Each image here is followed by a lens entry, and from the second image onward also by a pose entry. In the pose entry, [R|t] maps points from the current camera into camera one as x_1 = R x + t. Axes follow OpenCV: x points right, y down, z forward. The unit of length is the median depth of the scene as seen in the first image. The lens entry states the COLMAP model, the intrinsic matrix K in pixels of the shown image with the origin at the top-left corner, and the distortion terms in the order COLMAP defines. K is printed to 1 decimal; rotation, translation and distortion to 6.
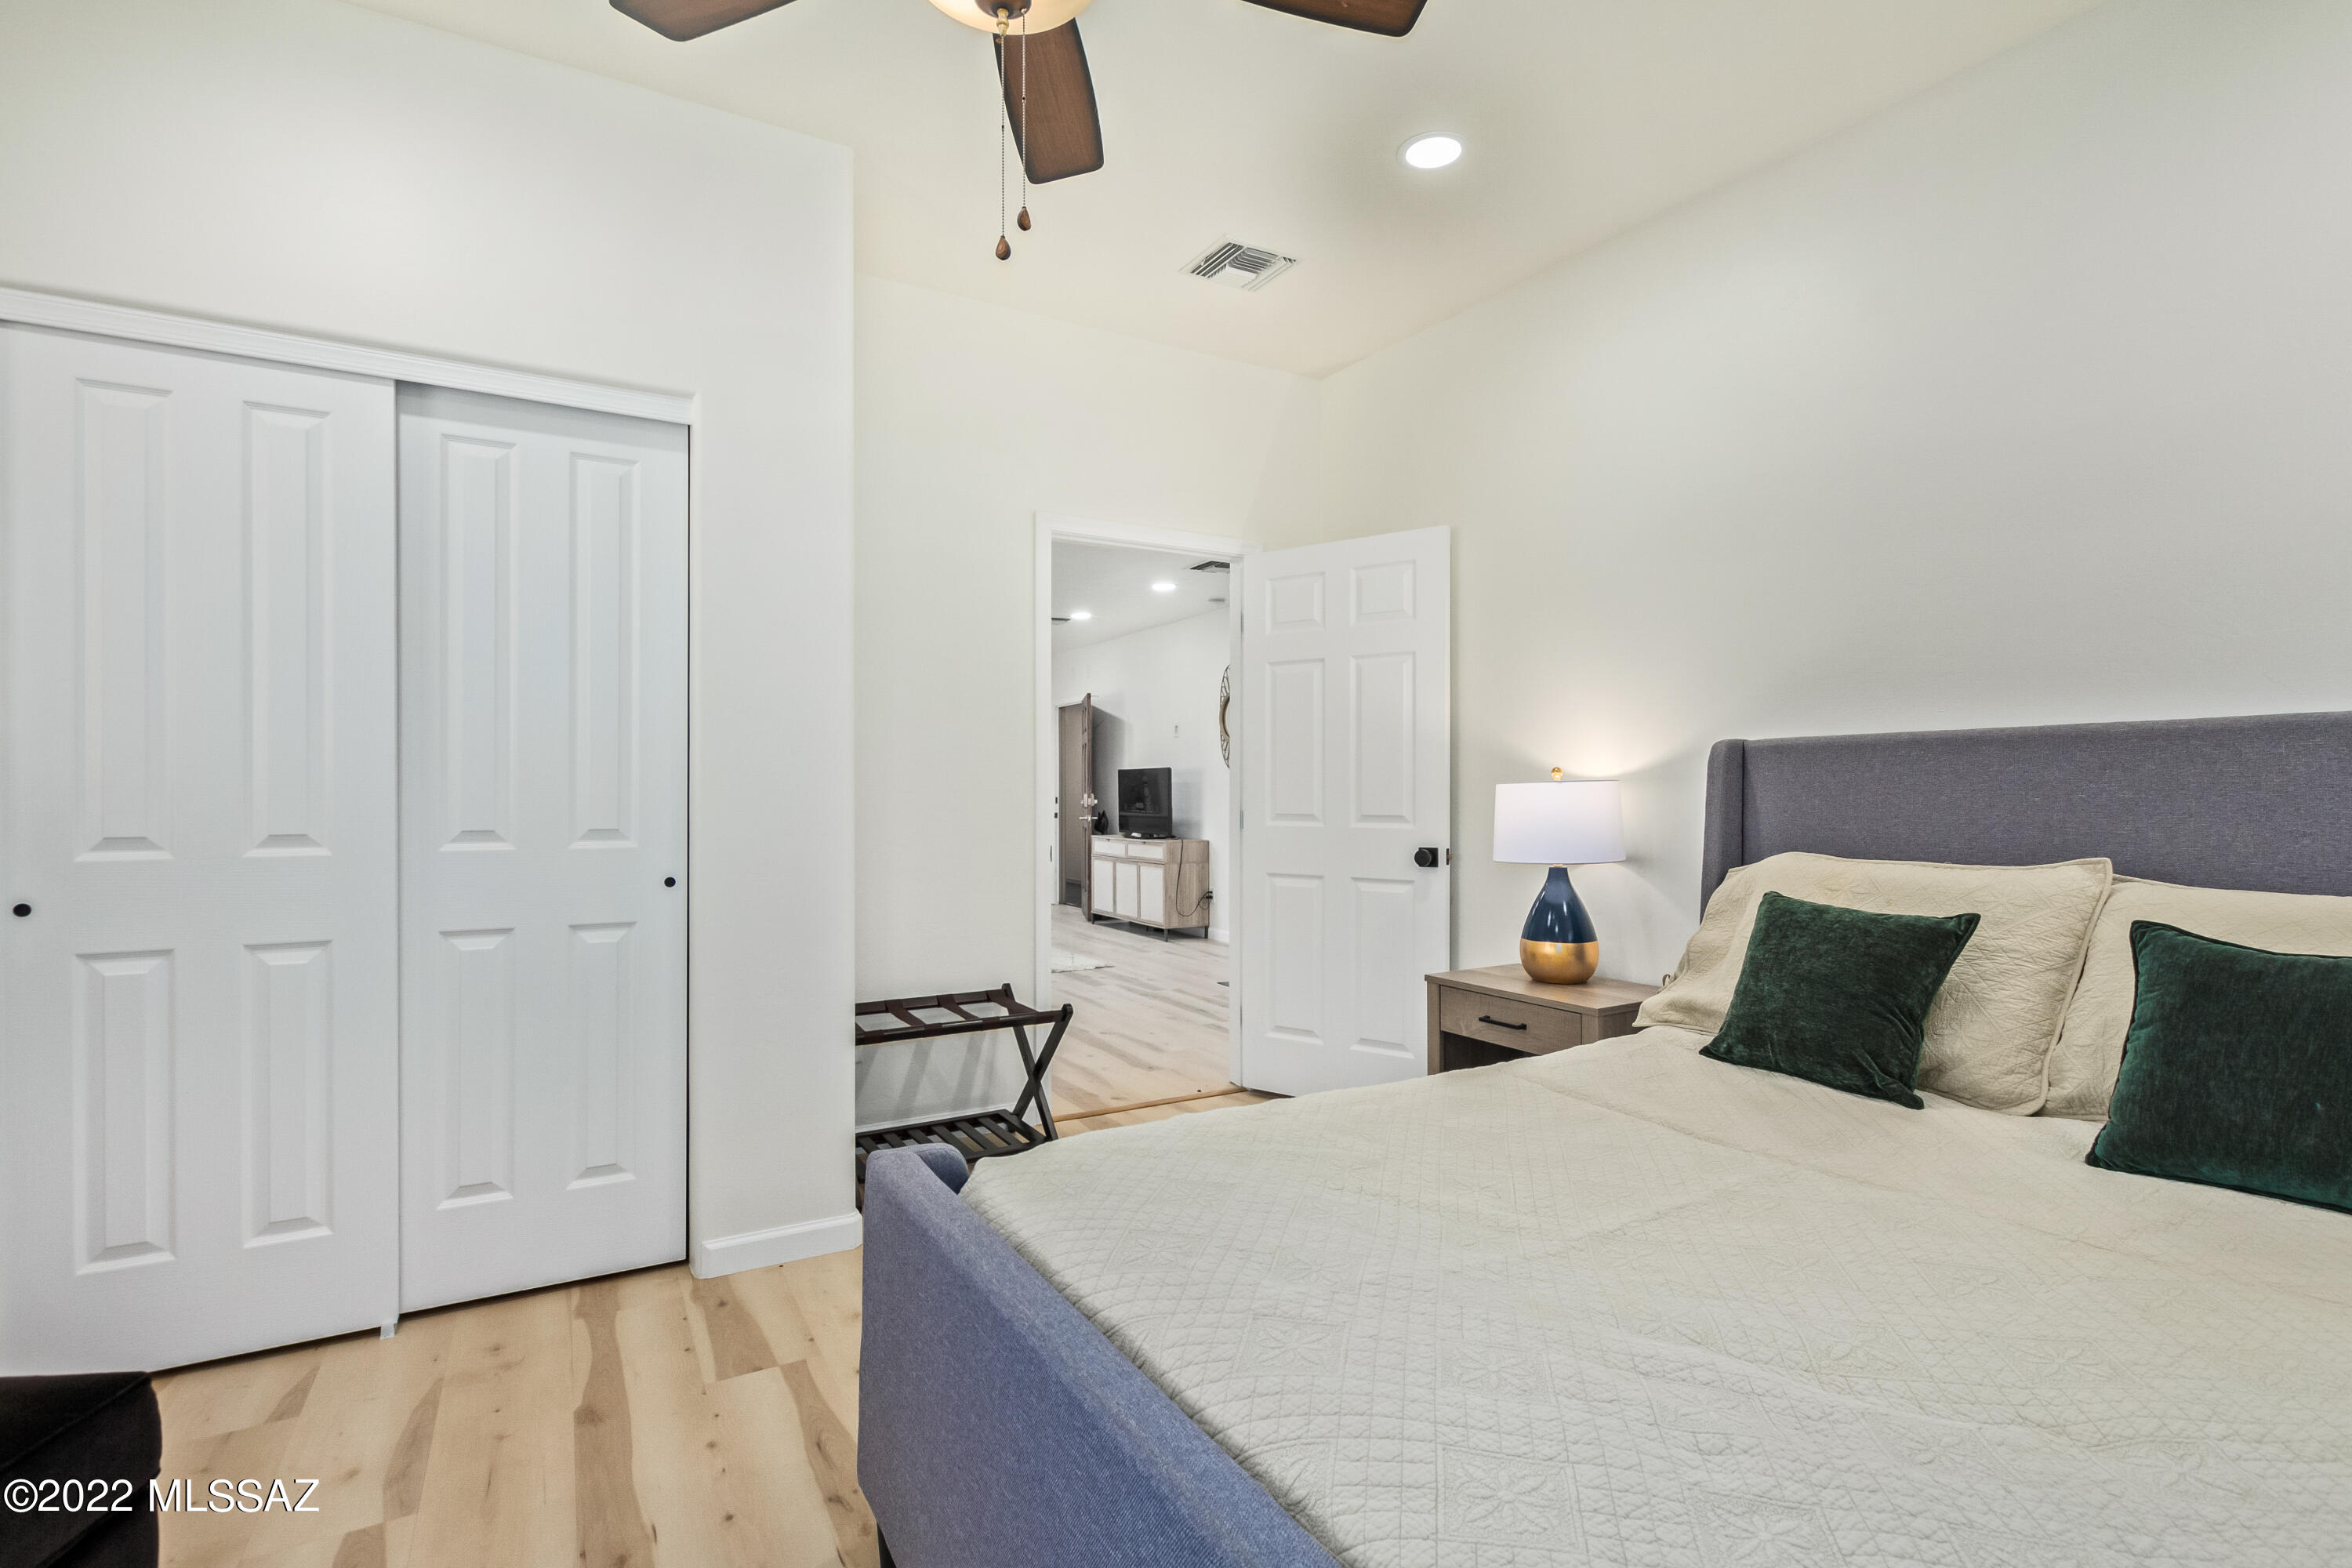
lens RADIAL K [[1078.8, 0, 1177.3], [0, 1078.8, 789.5], [0, 0, 1]] dist [-0.001697, -0.000067]
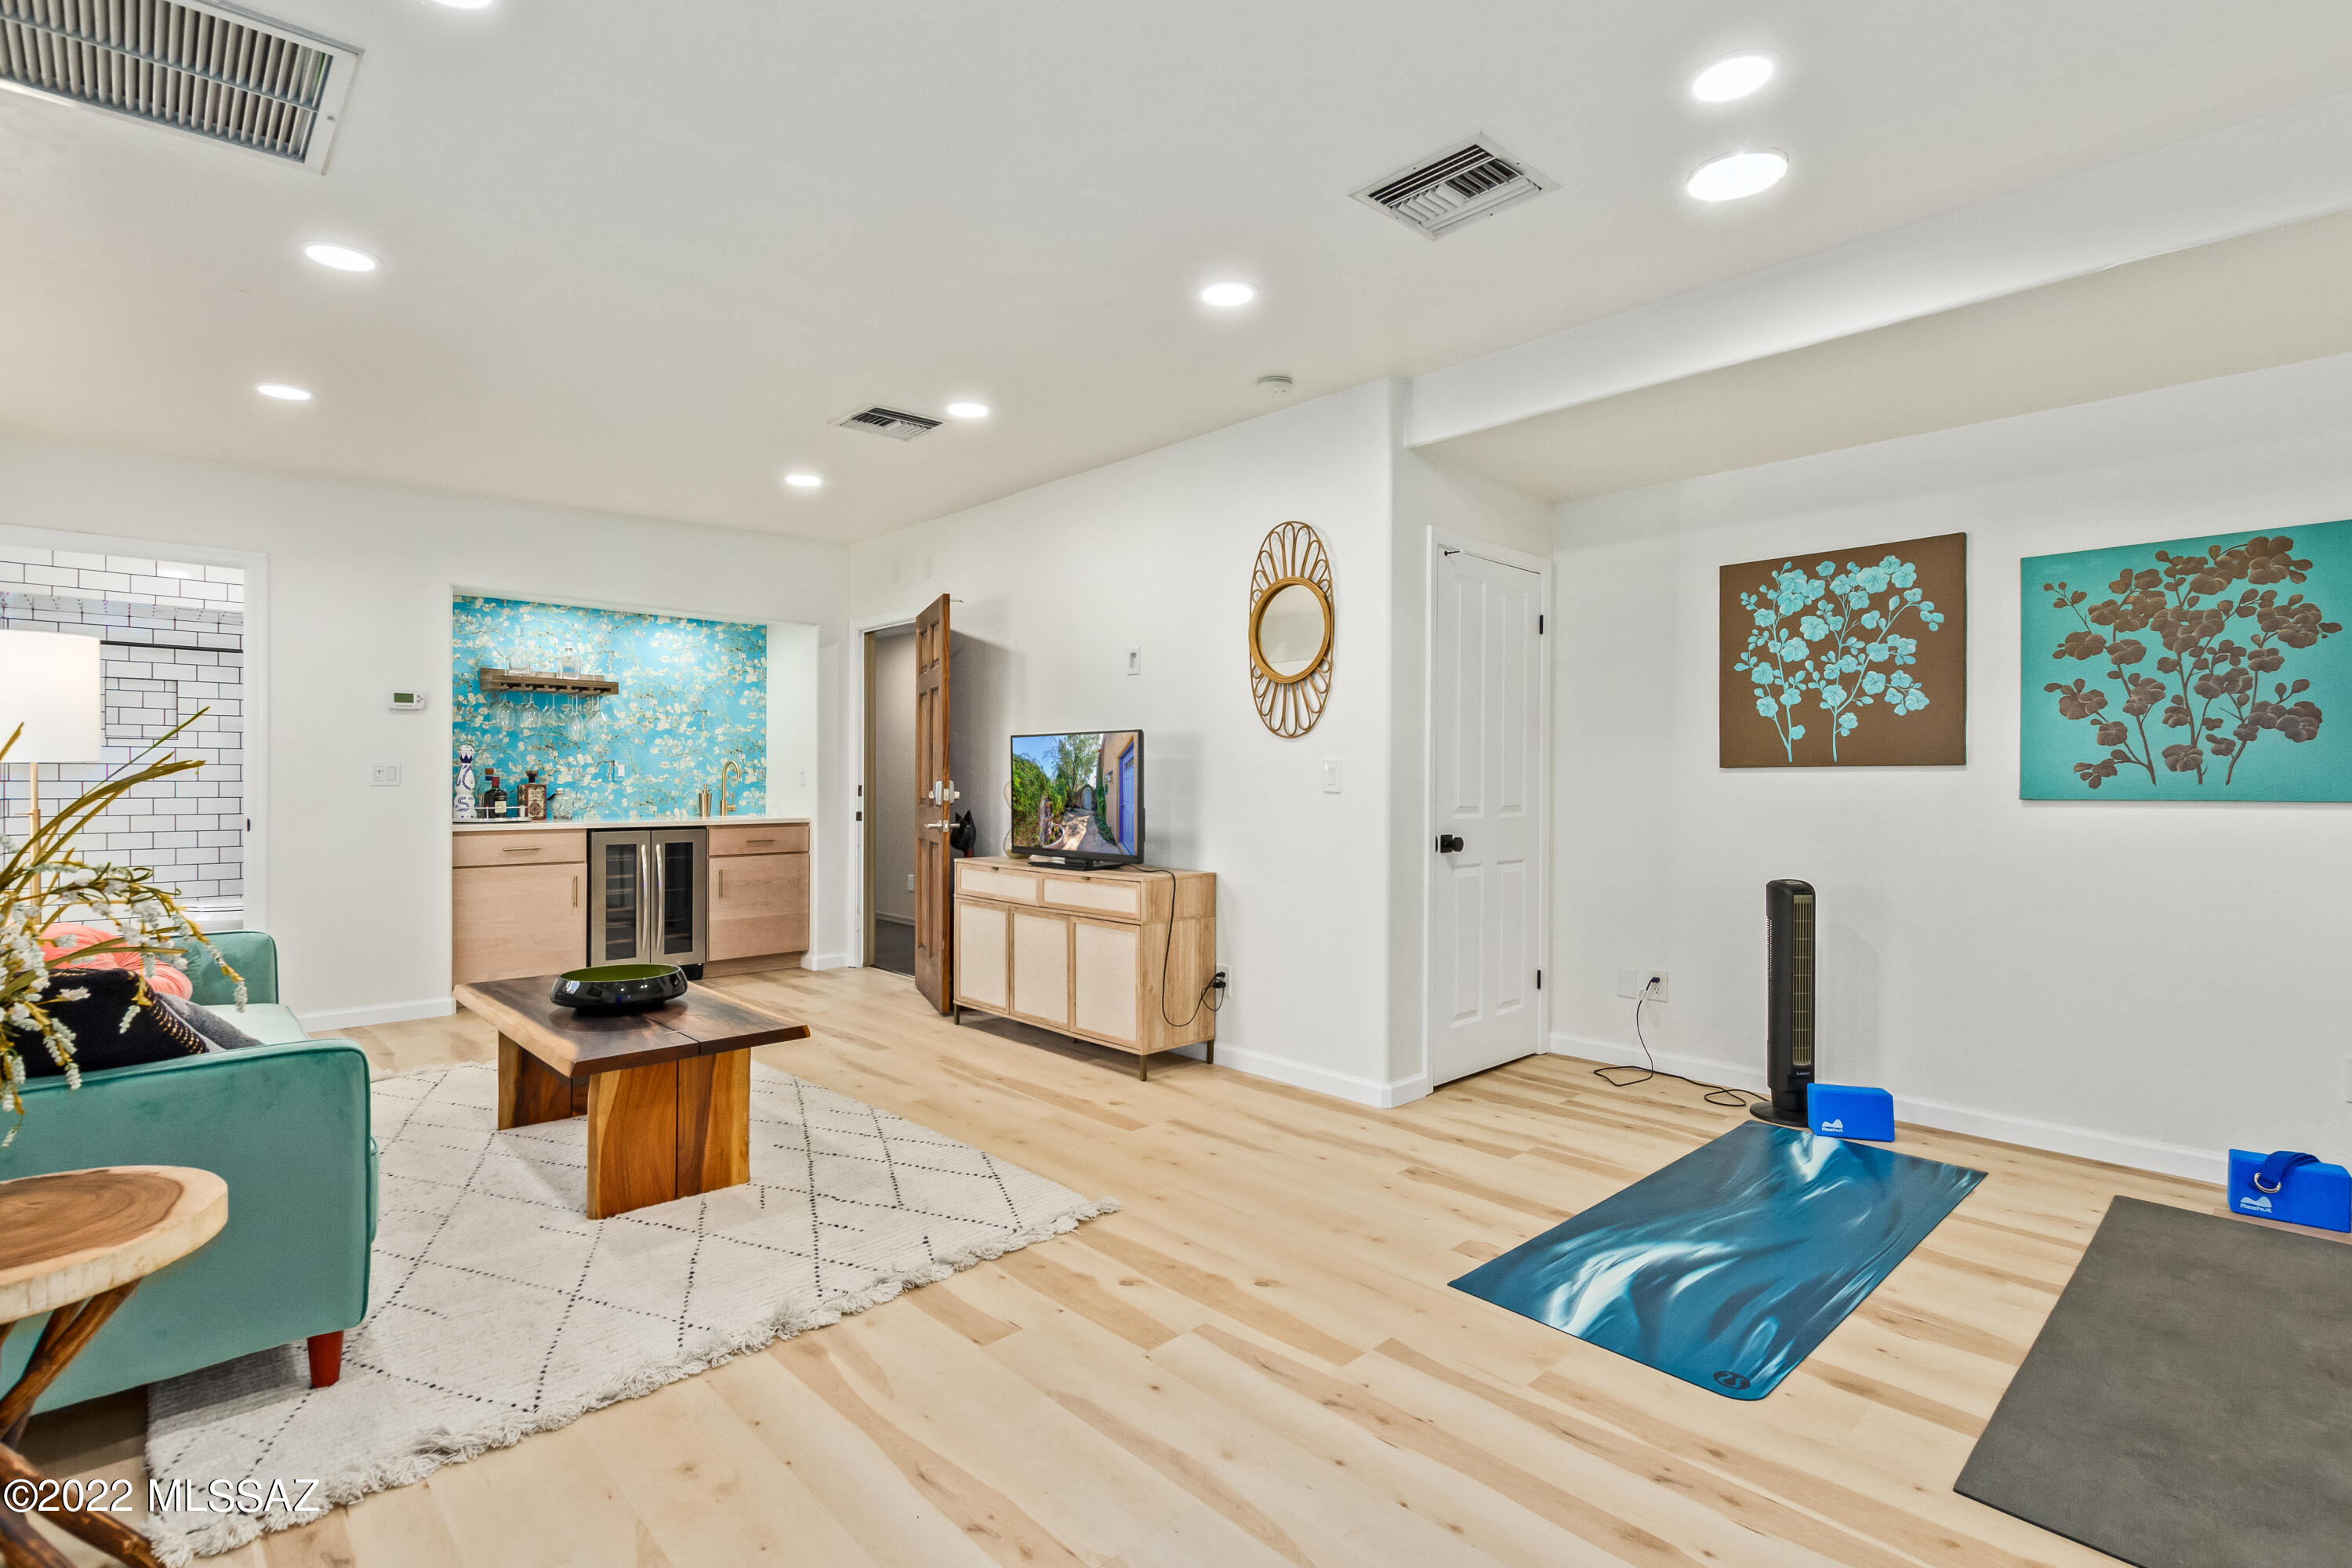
lens RADIAL K [[1078.8, 0, 1178.8], [0, 1078.8, 784.3], [0, 0, 1]] dist [-0.001697, -0.000067]
pose [[0.968058, 0.010414, 0.250509, -0.116688], [-0.011378, 0.999932, 0.002401, 0.004016], [-0.250467, -0.005174, 0.968111, 0.506810]]
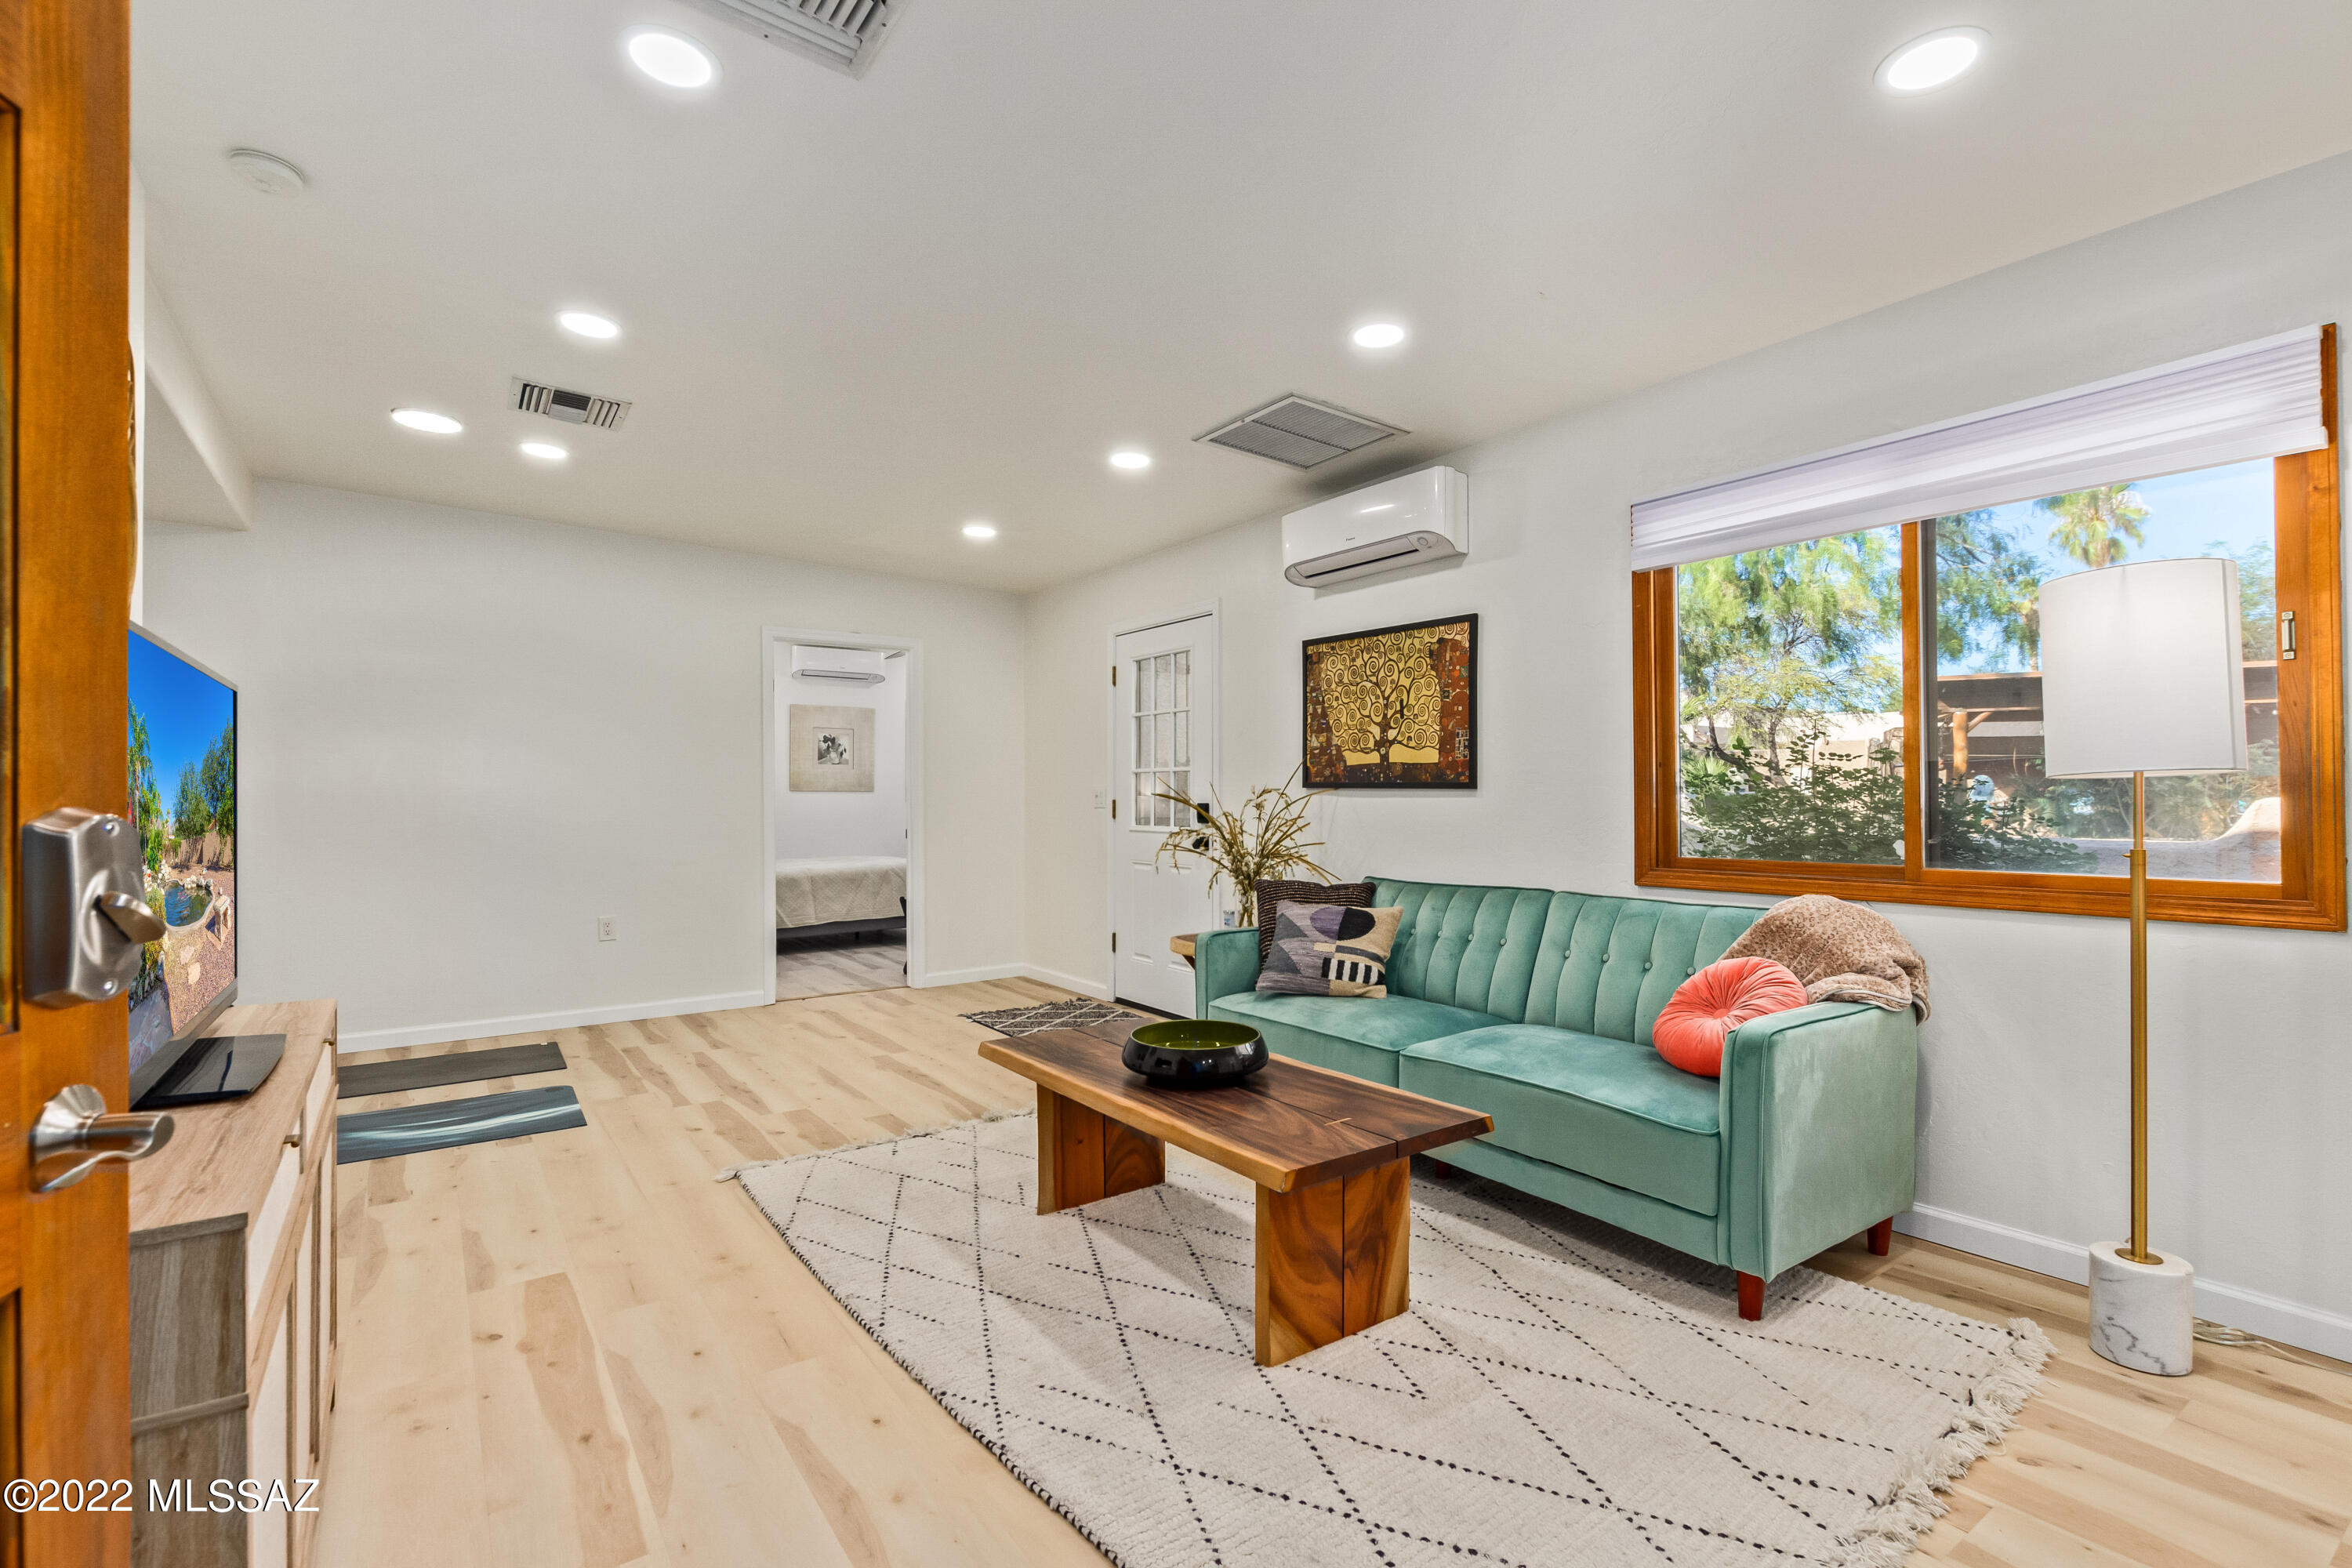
lens RADIAL K [[1078.8, 0, 1173.8], [0, 1078.8, 784.7], [0, 0, 1]] dist [-0.001697, -0.000067]
pose [[-0.995681, 0.009049, -0.092395, -0.178174], [0.010117, 0.999887, -0.011101, 0.004084], [0.092284, -0.011988, -0.995661, 1.265250]]
